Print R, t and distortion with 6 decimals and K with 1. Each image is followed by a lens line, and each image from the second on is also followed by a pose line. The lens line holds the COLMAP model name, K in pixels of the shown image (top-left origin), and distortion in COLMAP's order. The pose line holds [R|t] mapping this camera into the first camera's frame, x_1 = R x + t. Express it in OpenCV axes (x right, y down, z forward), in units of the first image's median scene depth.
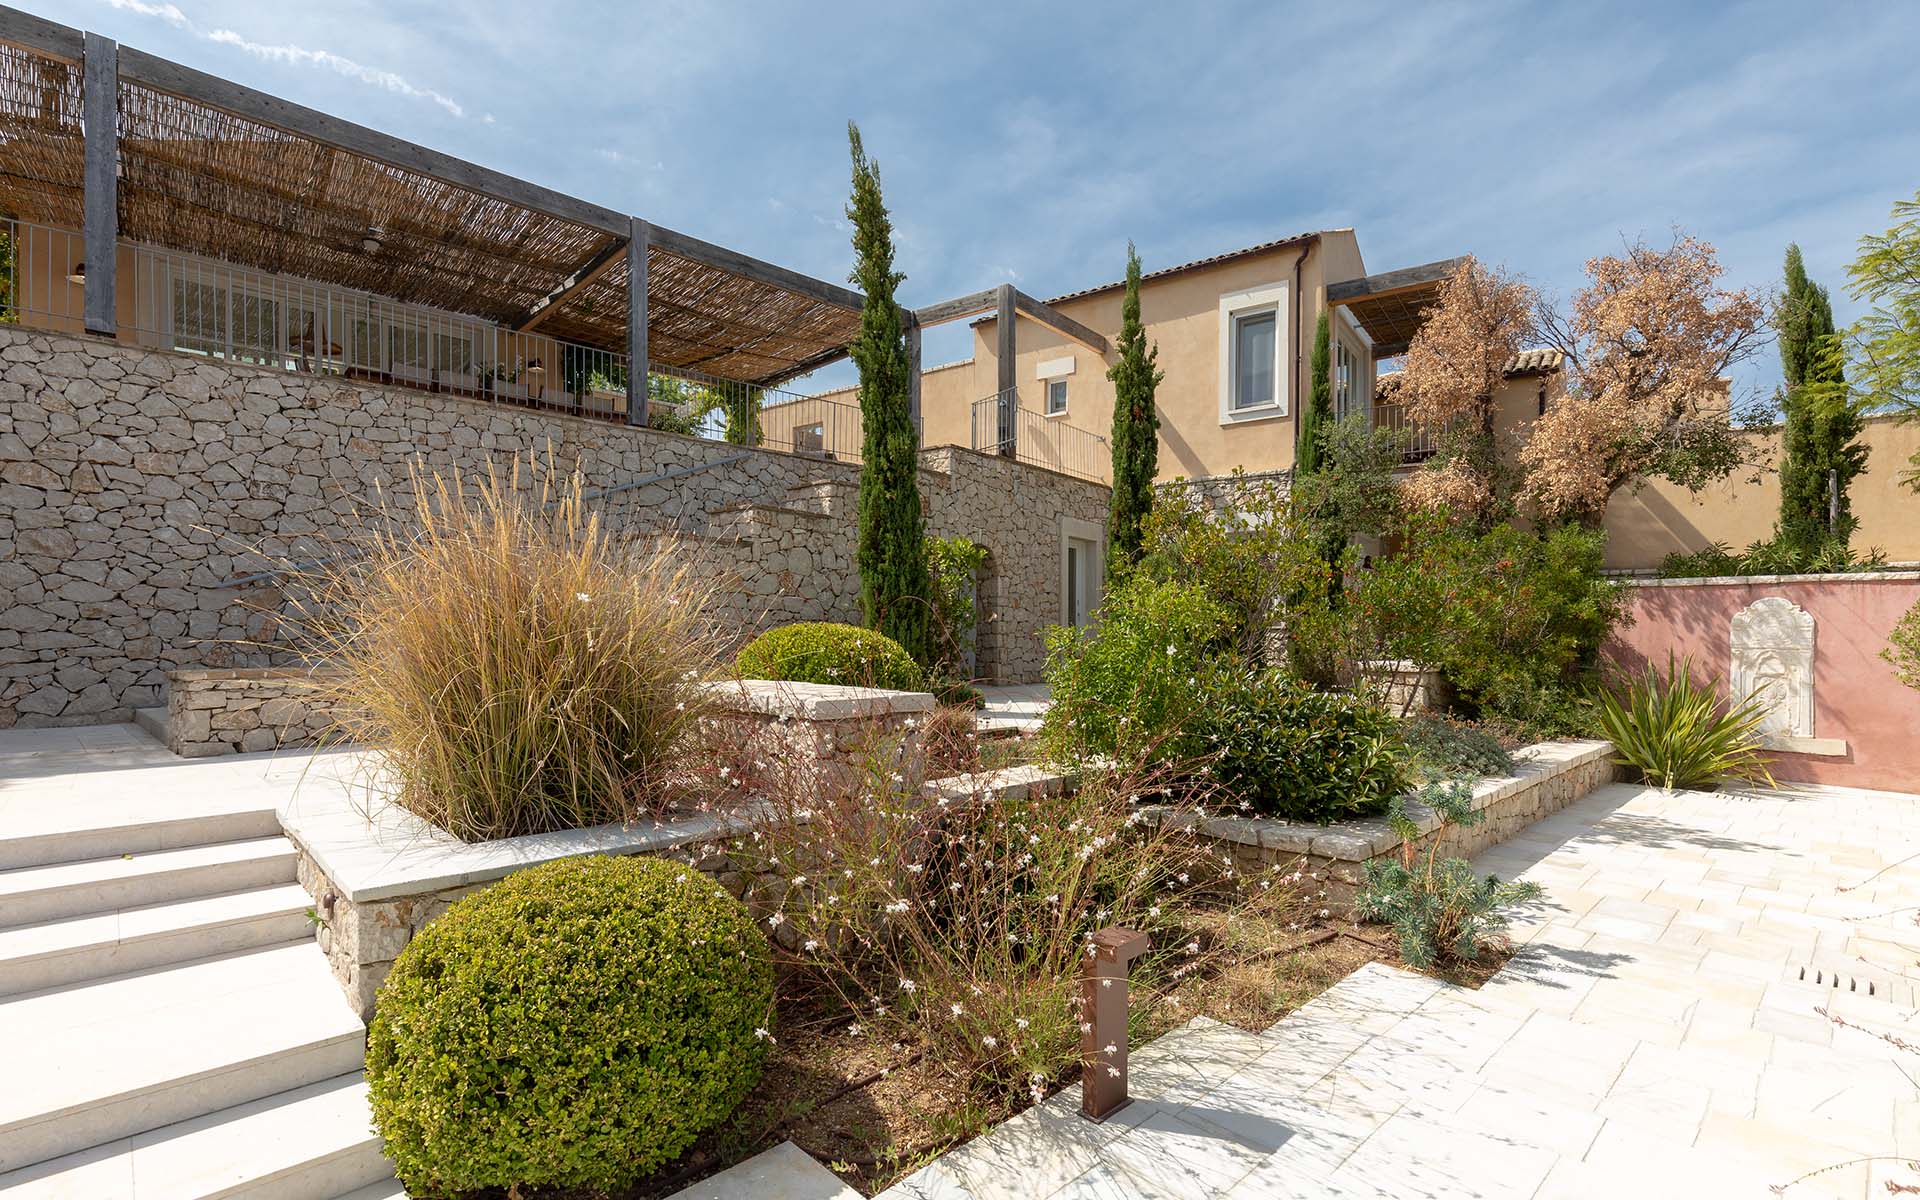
lens RADIAL K [[846.5, 0, 964.1], [0, 846.5, 657.5], [0, 0, 1]] dist [0.014110, -0.000194]
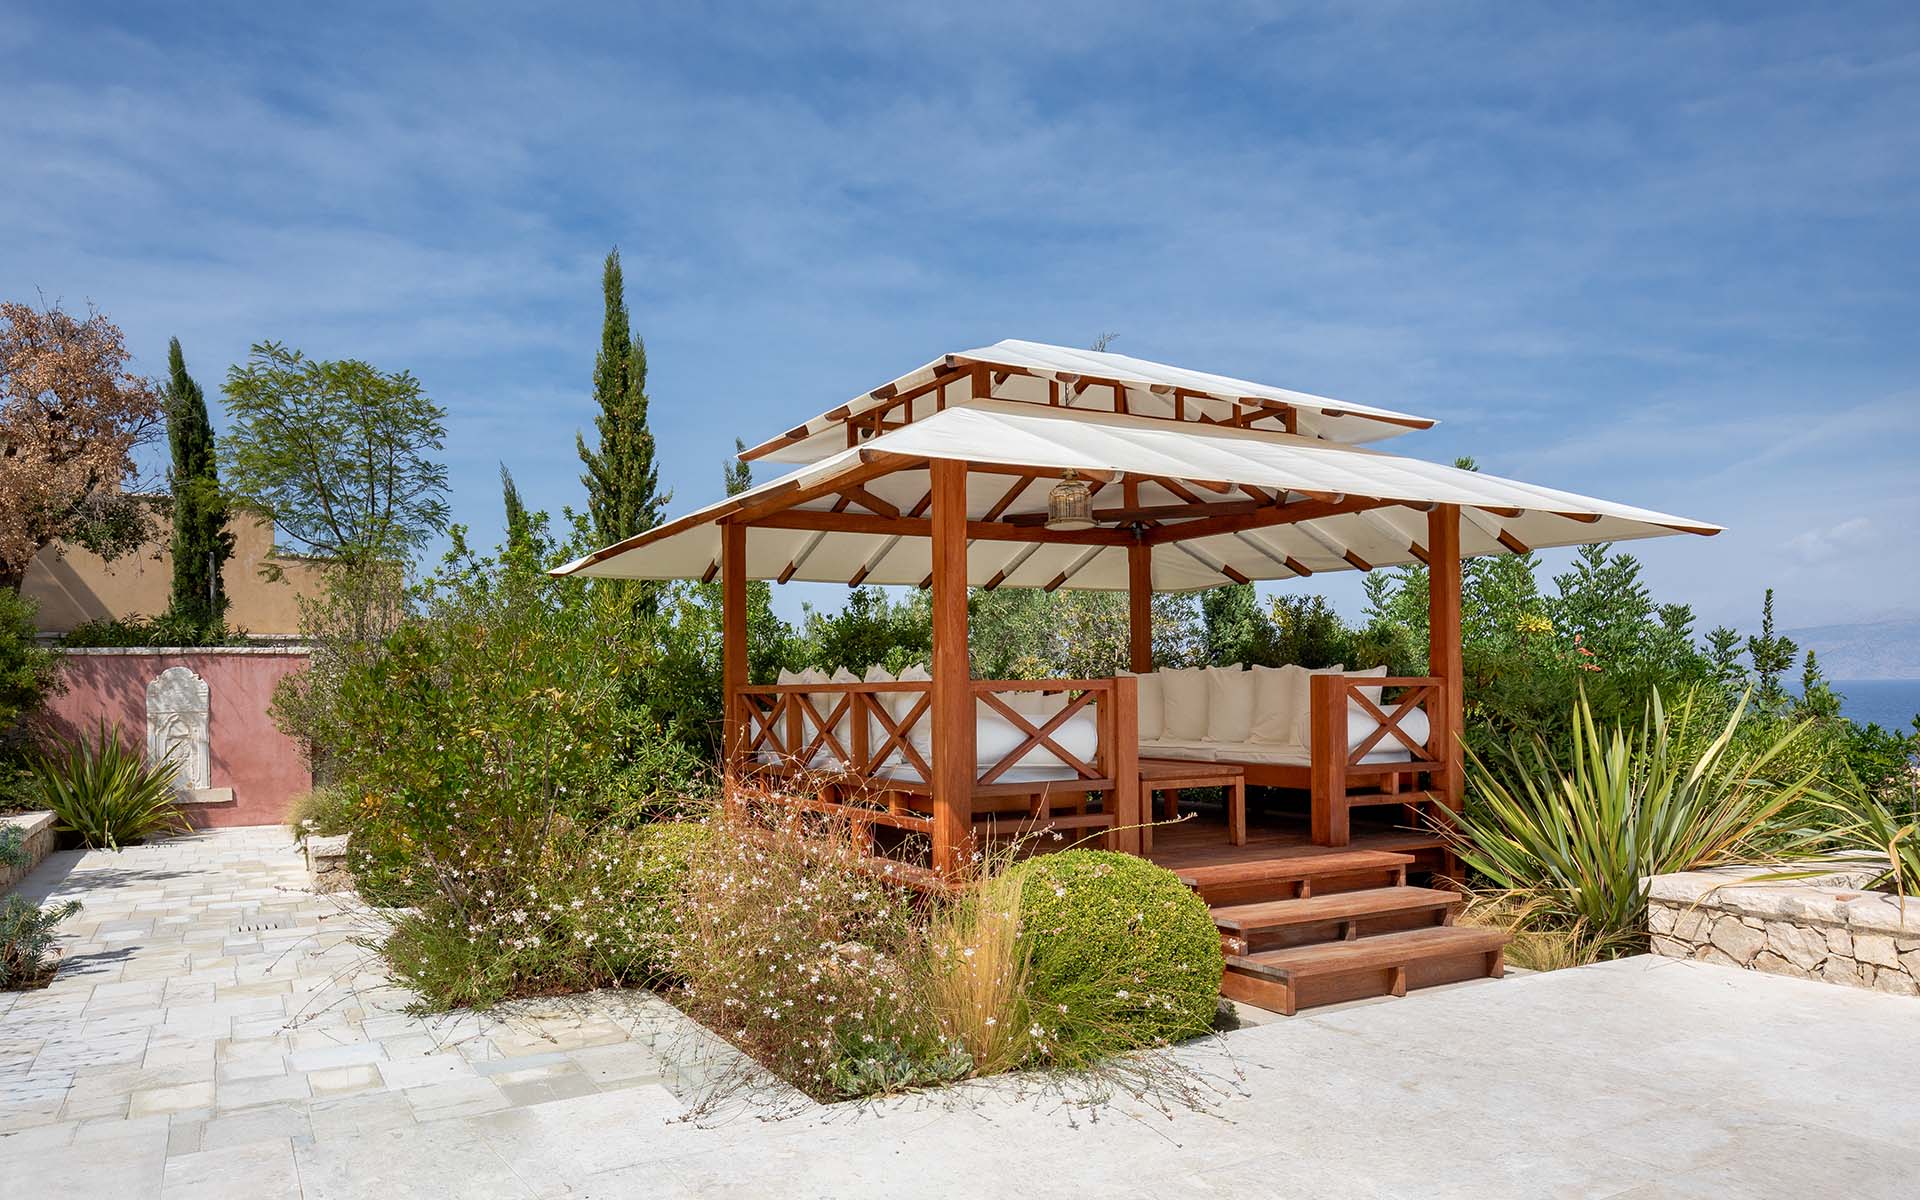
lens RADIAL K [[1227.0, 0, 960.0], [0, 1227.0, 600.0], [0, 0, 1]] dist [-0.004928, -0.002887]
pose [[0.201960, 0.057263, 0.977718, -0.411835], [0.054060, 0.996116, -0.069507, 0.009122], [-0.977901, 0.066893, 0.198080, -0.316030]]
